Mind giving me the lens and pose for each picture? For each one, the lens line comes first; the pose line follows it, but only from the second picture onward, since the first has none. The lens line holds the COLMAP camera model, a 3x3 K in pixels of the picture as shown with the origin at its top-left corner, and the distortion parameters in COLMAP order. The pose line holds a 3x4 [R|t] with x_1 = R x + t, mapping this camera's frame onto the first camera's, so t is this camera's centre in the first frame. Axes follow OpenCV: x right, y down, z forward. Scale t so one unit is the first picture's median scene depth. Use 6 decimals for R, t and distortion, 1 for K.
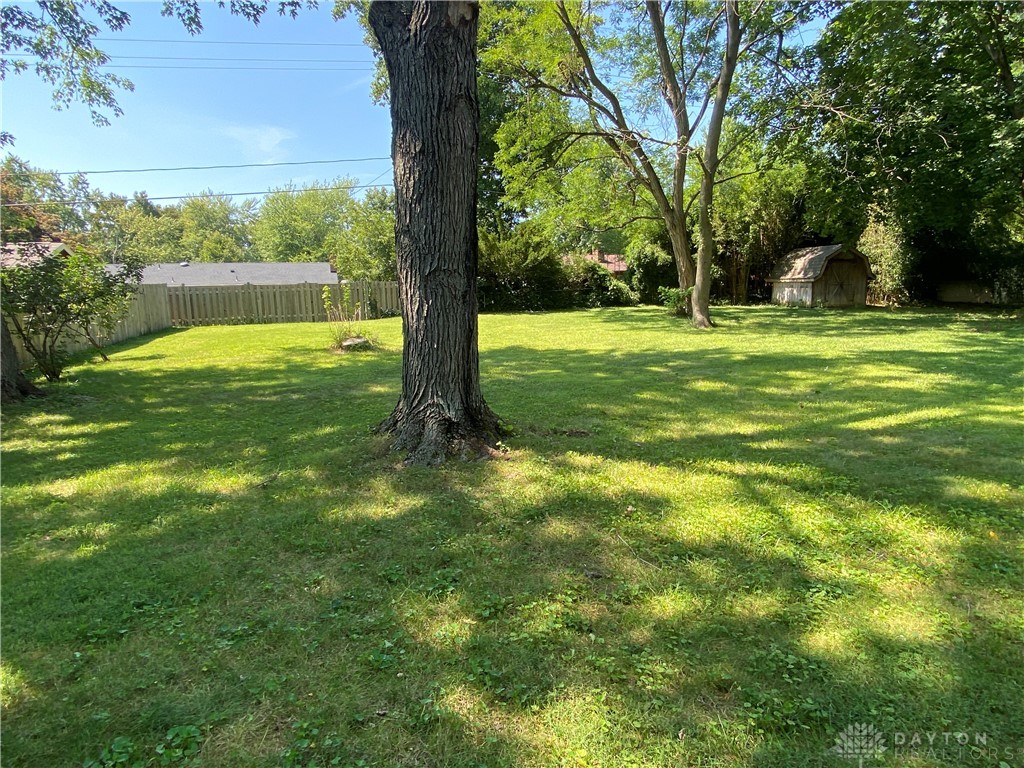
lens RADIAL K [[587.5, 0, 511.9], [0, 587.5, 416.1], [0, 0, 1]] dist [0.000395, -0.000126]
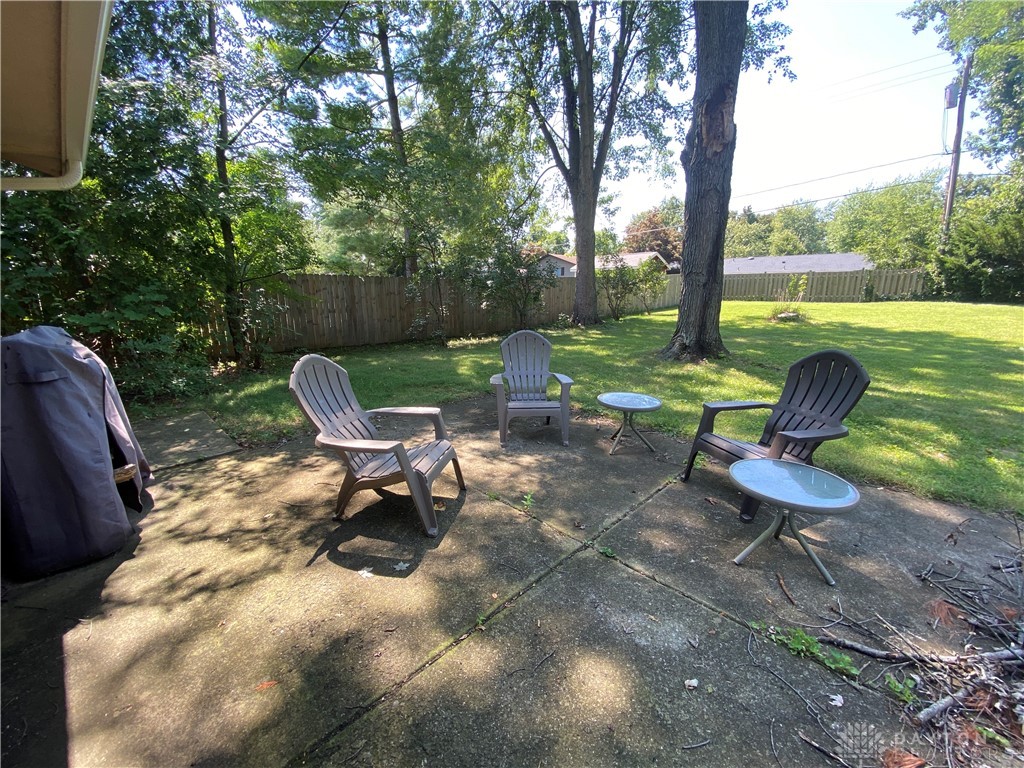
lens RADIAL K [[418.0, 0, 512.0], [0, 418.0, 384.0], [0, 0, 1]] dist [-0.000096, -0.000124]
pose [[0.530451, 0.209388, -0.821449, 0.214019], [-0.175537, 0.975143, 0.135211, 0.013721], [0.829342, 0.072472, 0.554021, -0.086573]]
